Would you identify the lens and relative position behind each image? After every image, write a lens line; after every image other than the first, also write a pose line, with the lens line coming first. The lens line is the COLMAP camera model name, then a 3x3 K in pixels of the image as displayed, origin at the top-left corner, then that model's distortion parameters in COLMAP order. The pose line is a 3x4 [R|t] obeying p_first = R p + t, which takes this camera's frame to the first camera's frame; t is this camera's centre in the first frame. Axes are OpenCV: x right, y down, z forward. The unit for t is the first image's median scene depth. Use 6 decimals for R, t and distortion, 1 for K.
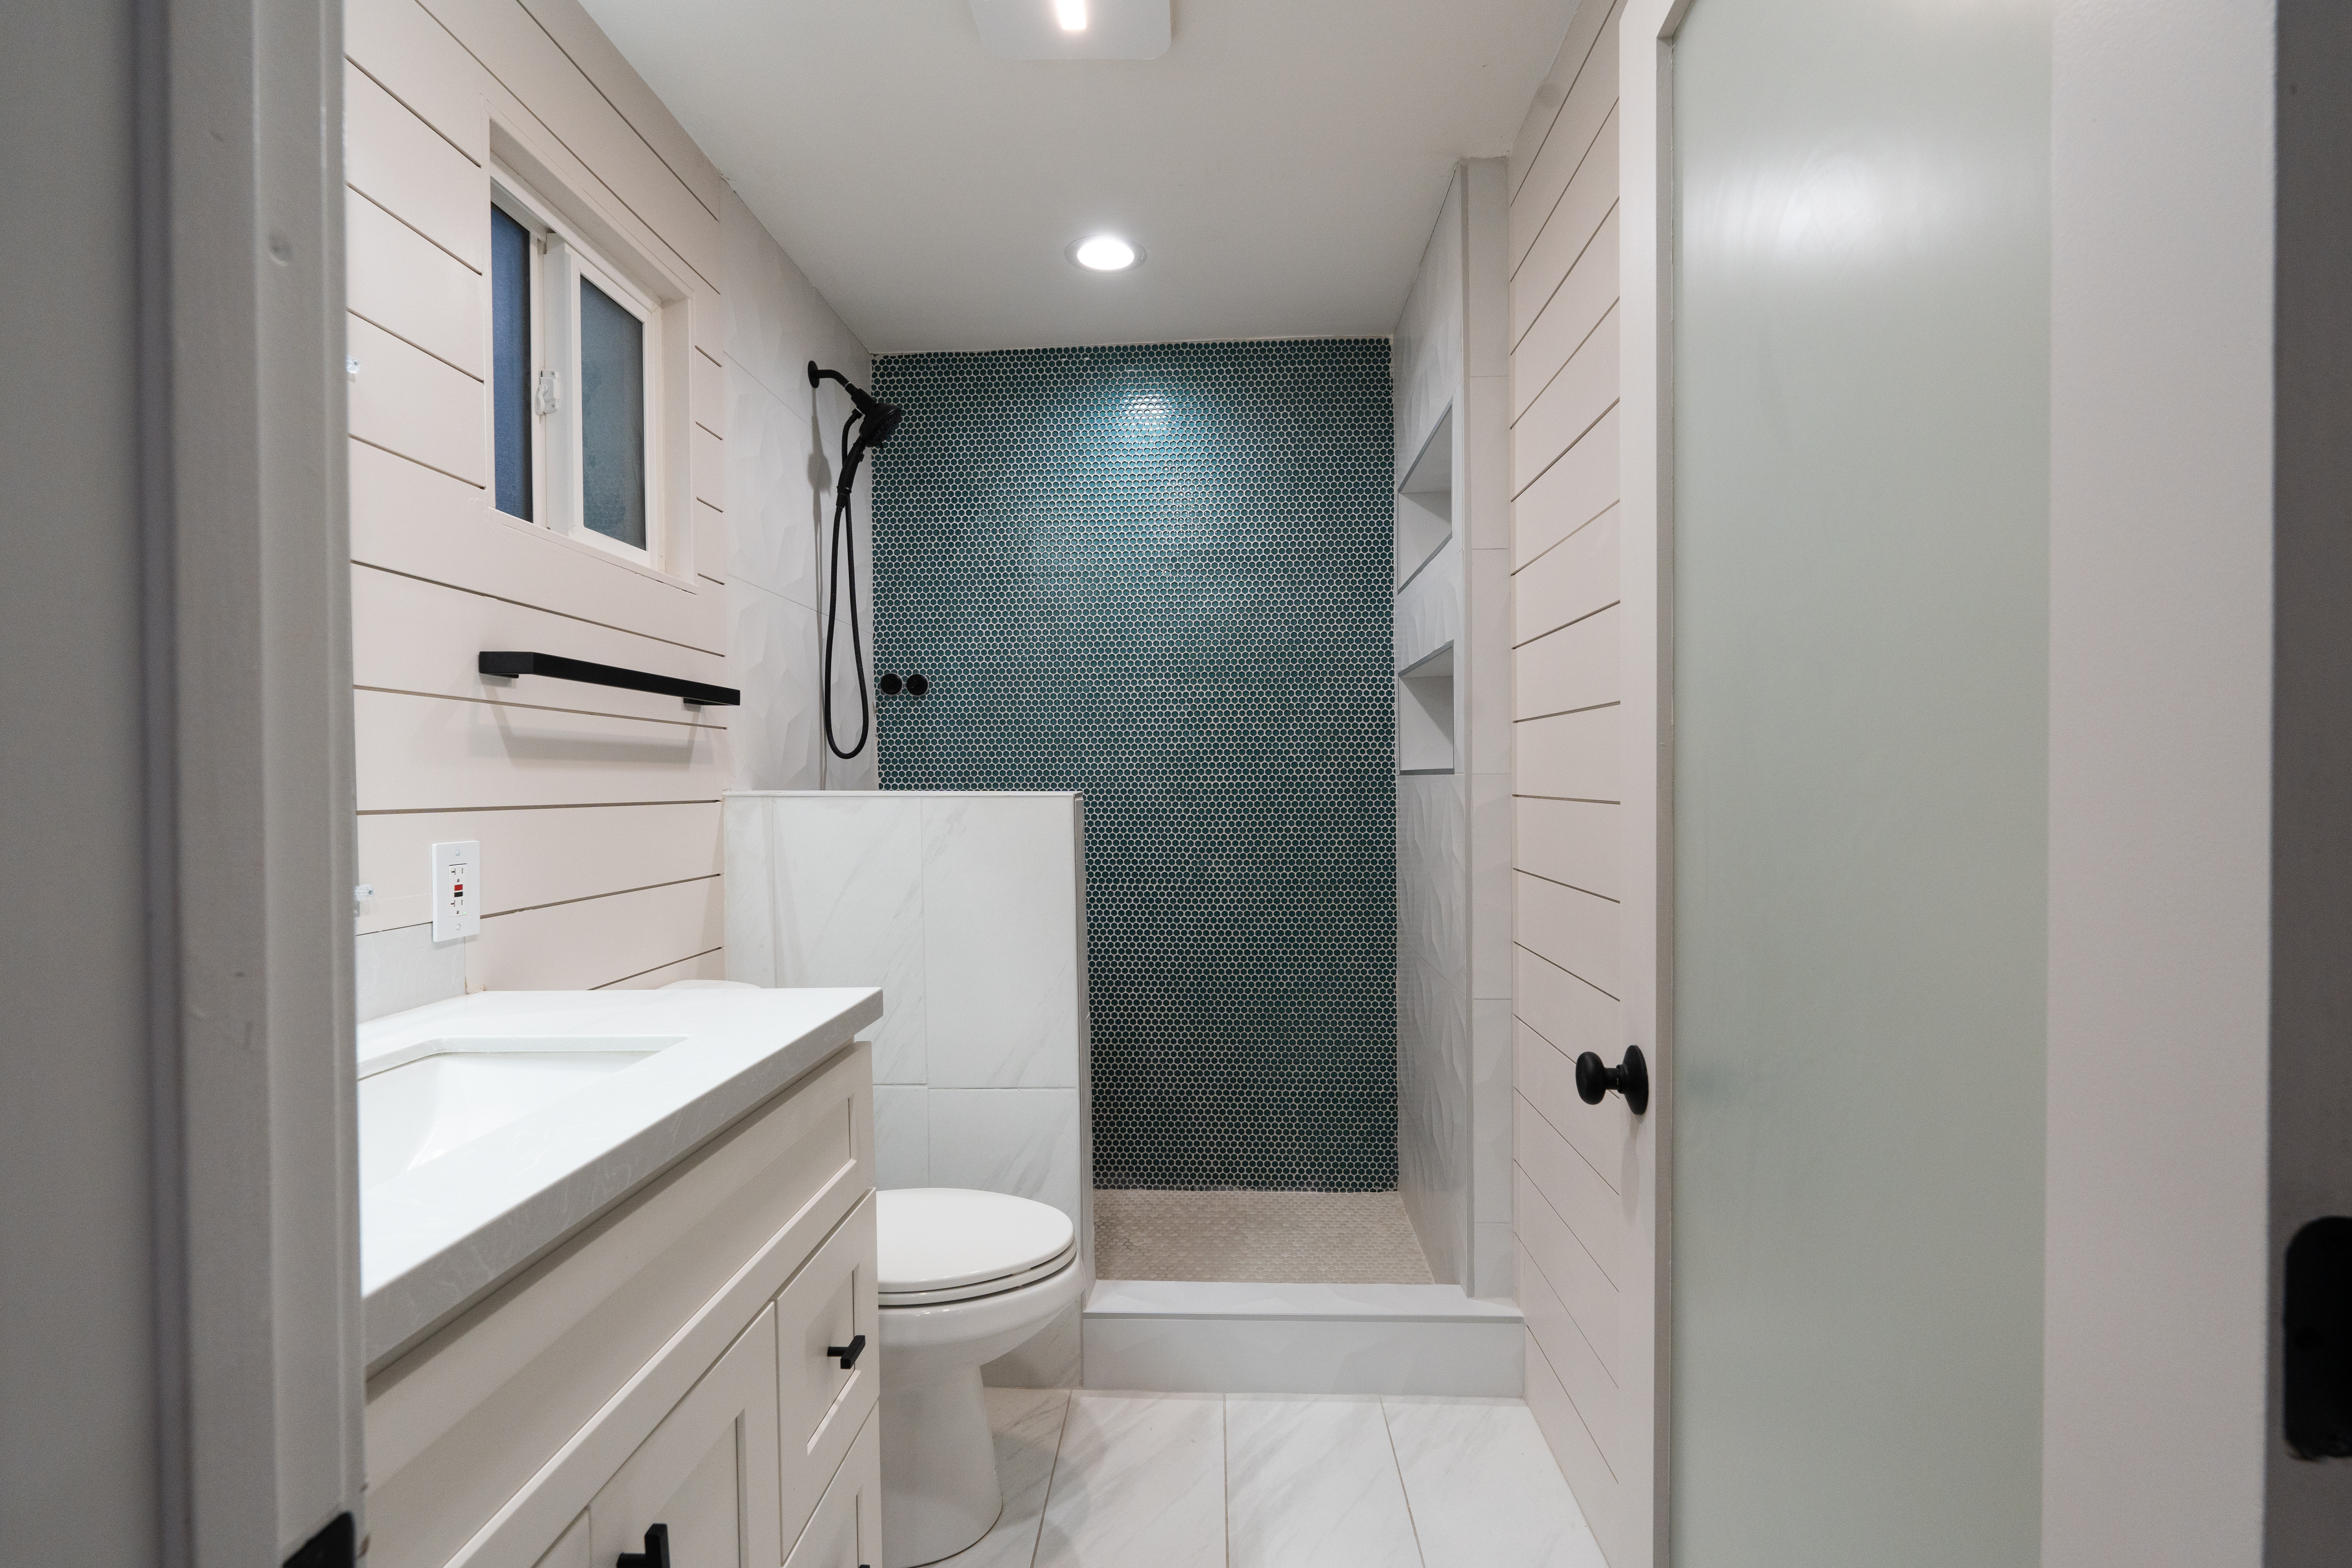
lens RADIAL K [[1060.4, 0, 1174.3], [0, 1060.4, 794.9], [0, 0, 1]] dist [0.000376, 0.000011]
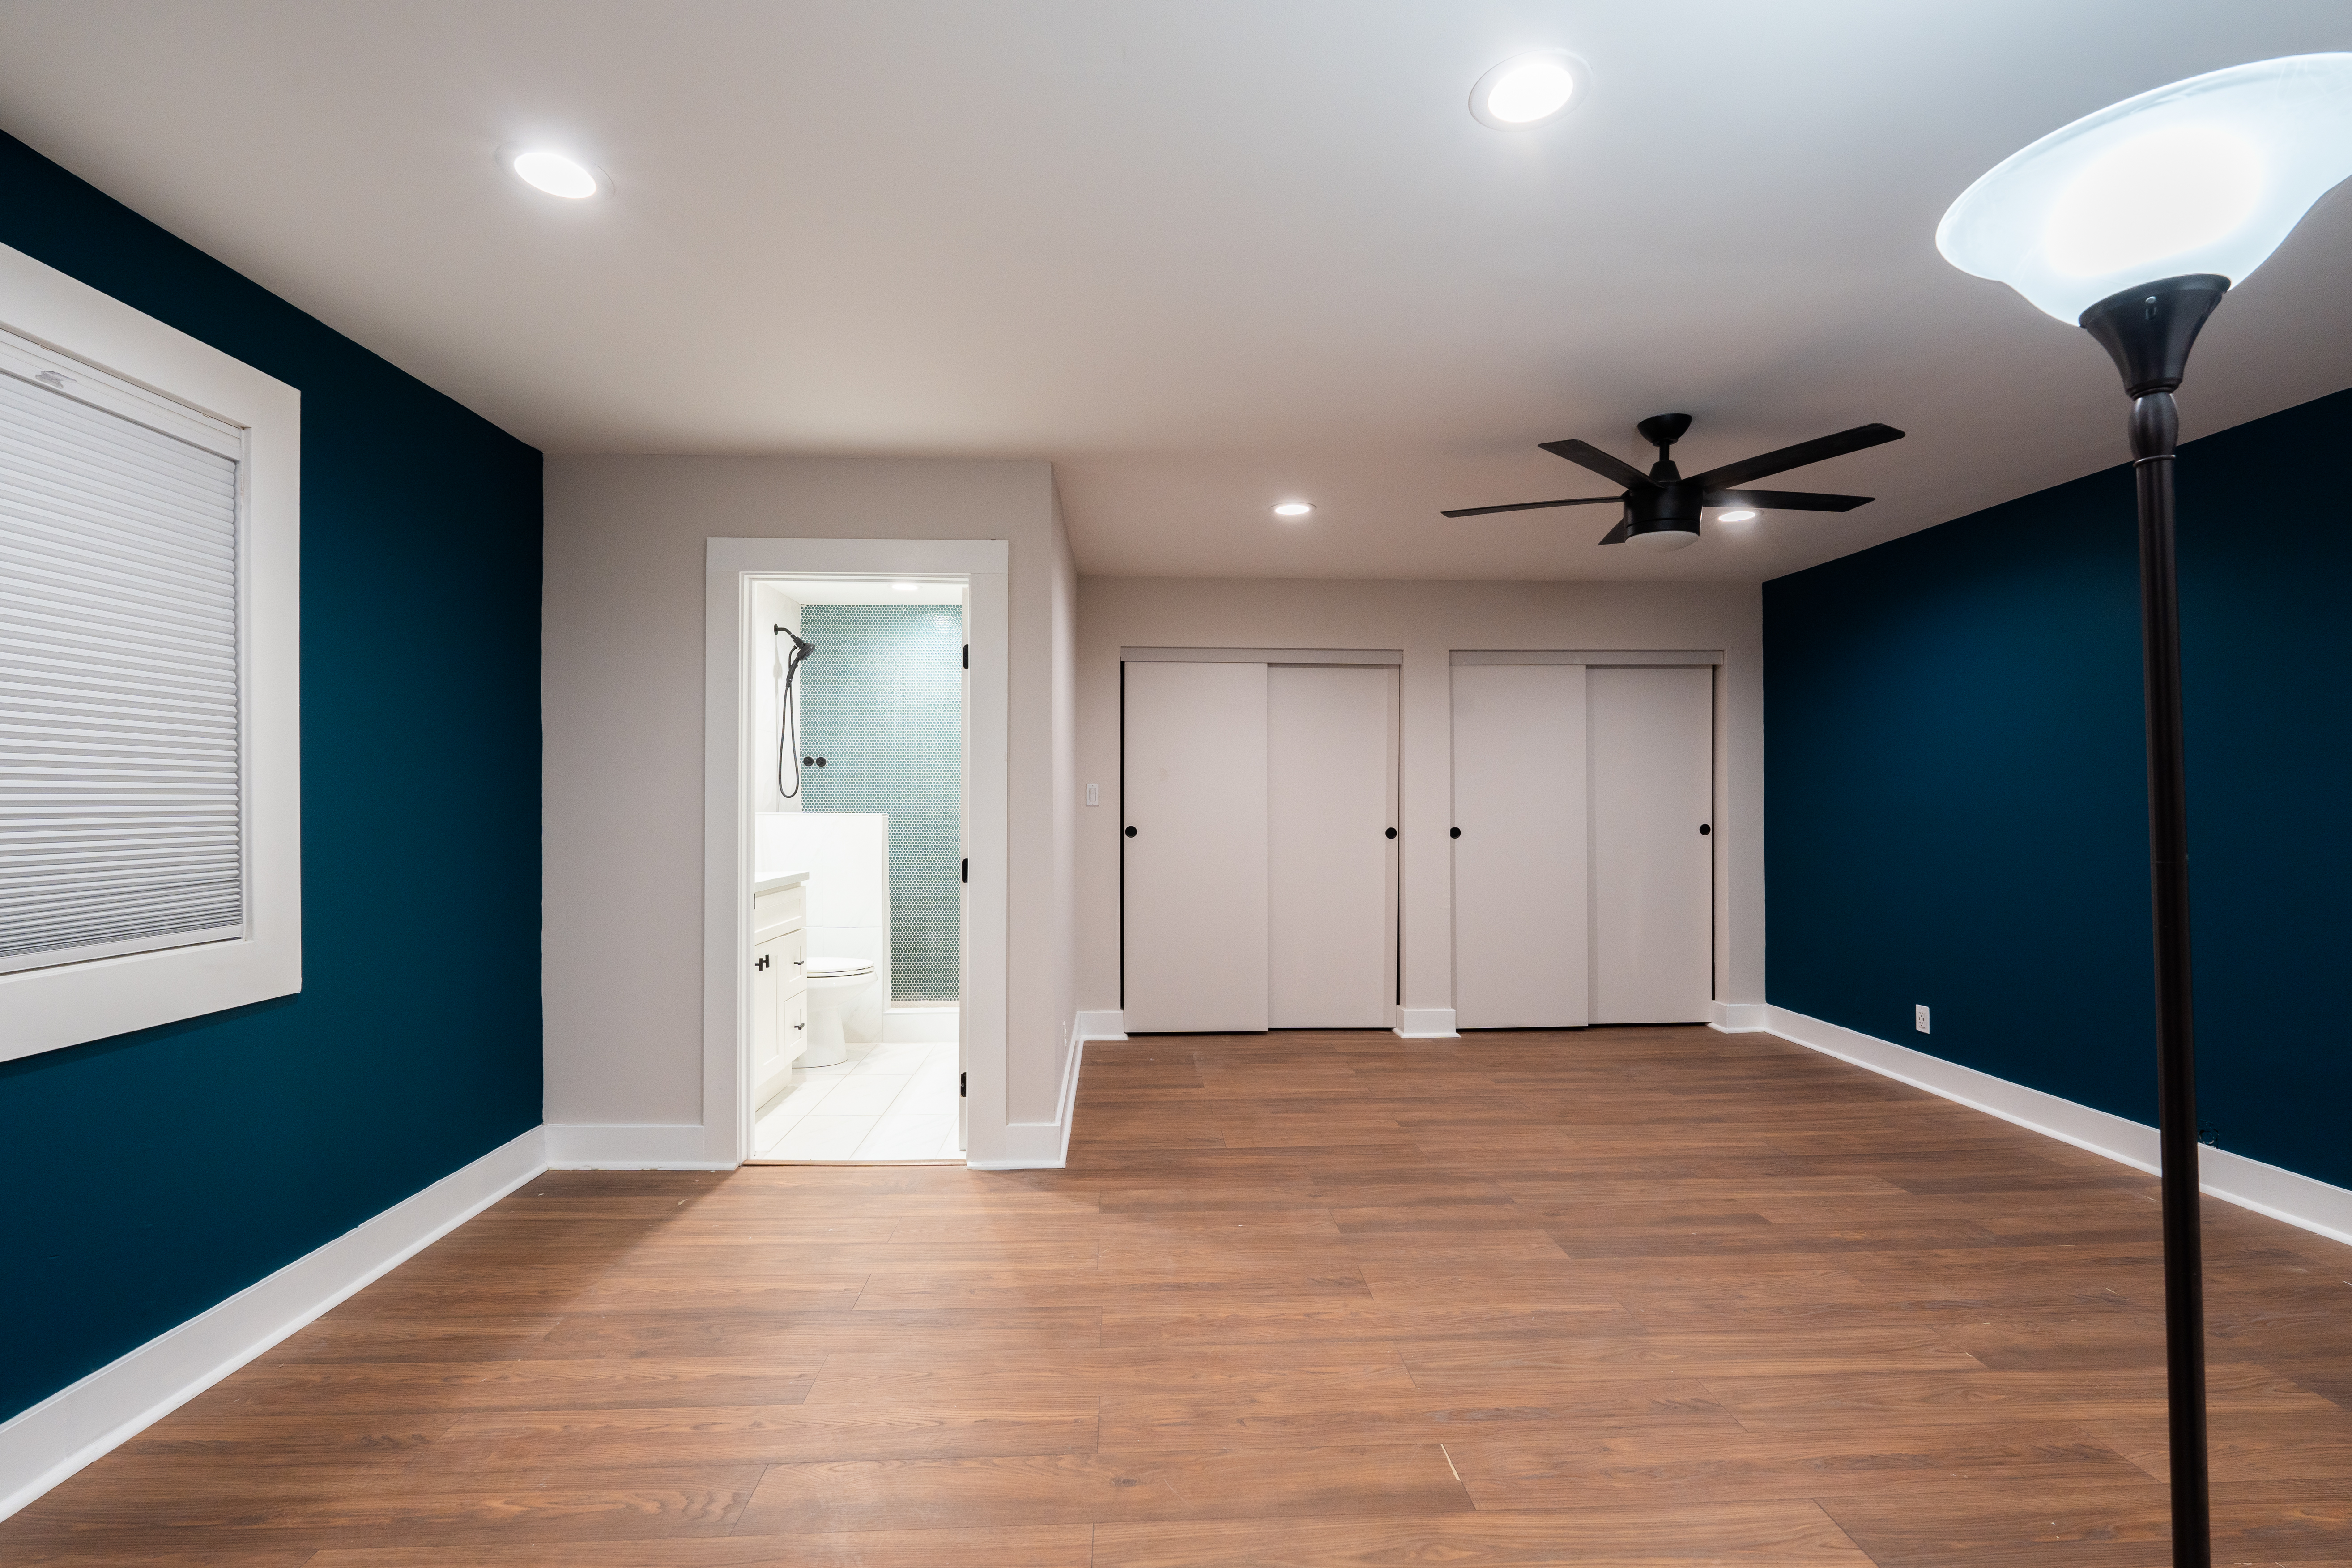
lens RADIAL K [[1025.3, 0, 1176.8], [0, 1025.3, 795.6], [0, 0, 1]] dist [-0.002513, -0.000211]
pose [[0.995456, 0.007745, 0.094909, 0.278172], [-0.006049, 0.999817, -0.018149, -0.004104], [-0.095032, 0.017493, 0.995320, -1.135628]]
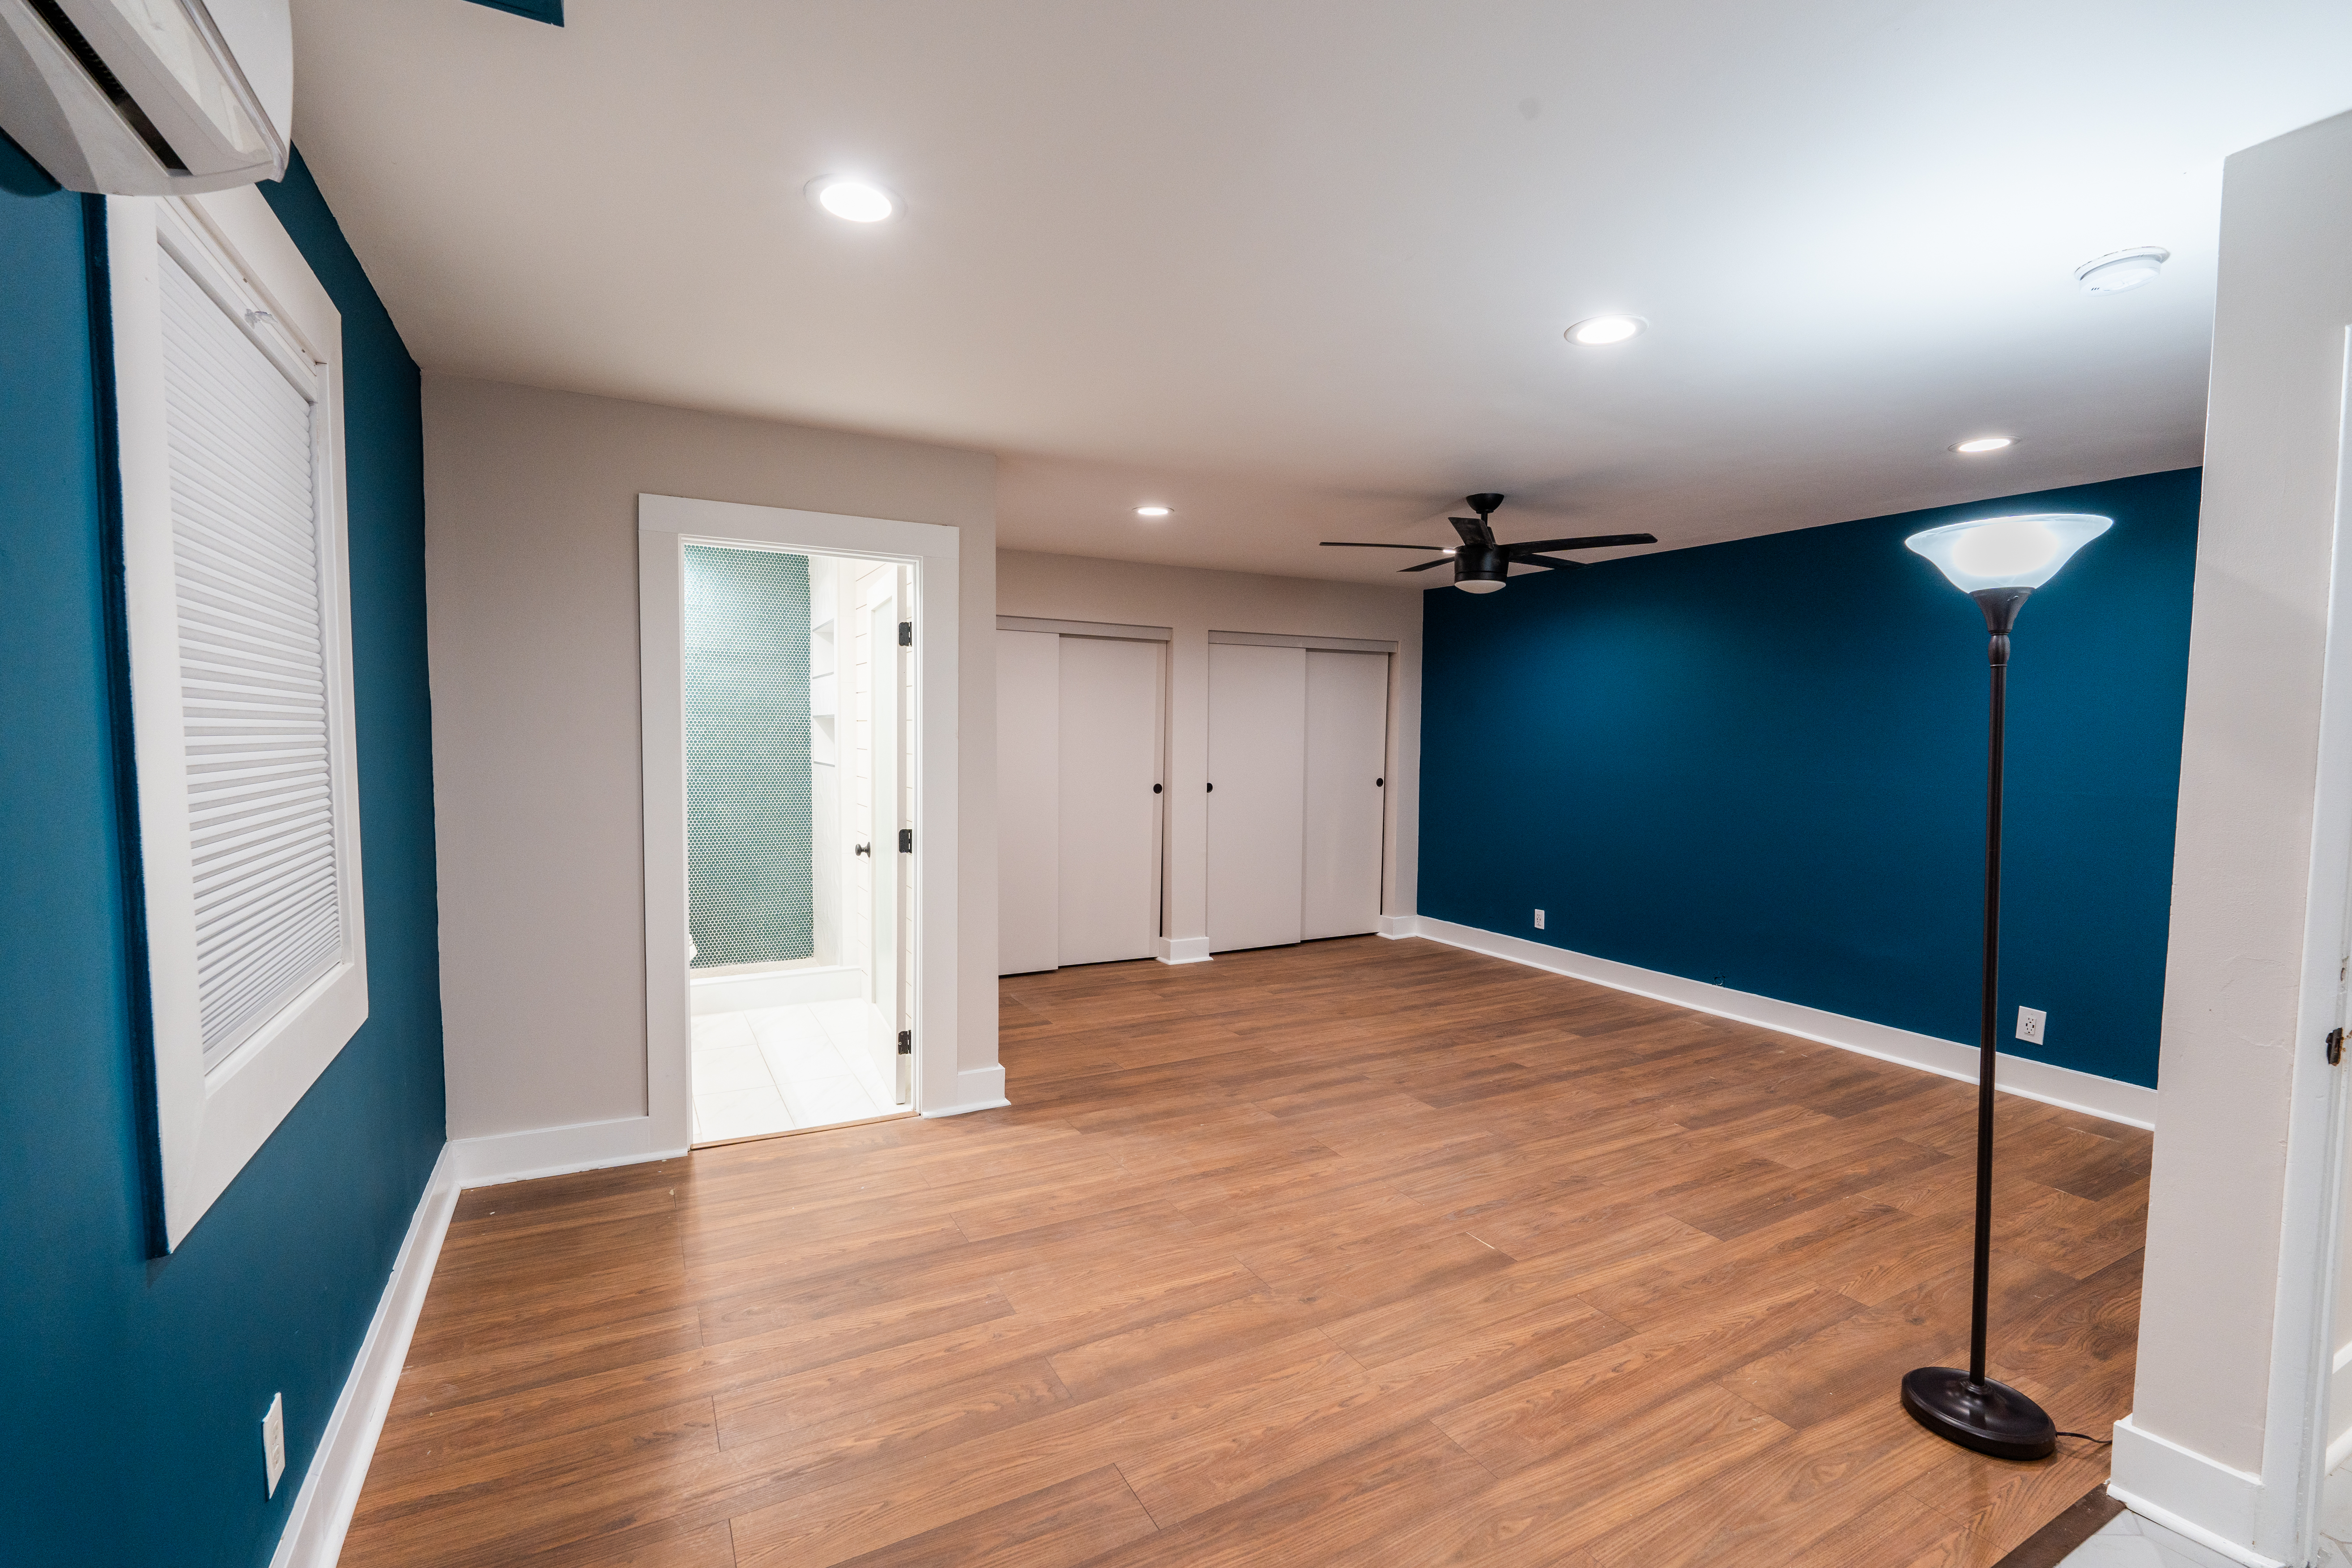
lens RADIAL K [[1025.3, 0, 1176.8], [0, 1025.3, 795.6], [0, 0, 1]] dist [-0.002513, -0.000211]
pose [[0.856111, -0.013390, 0.516618, -0.230954], [-0.010918, 0.998972, 0.043986, -0.052171], [-0.516676, -0.043297, 0.855086, -1.156609]]
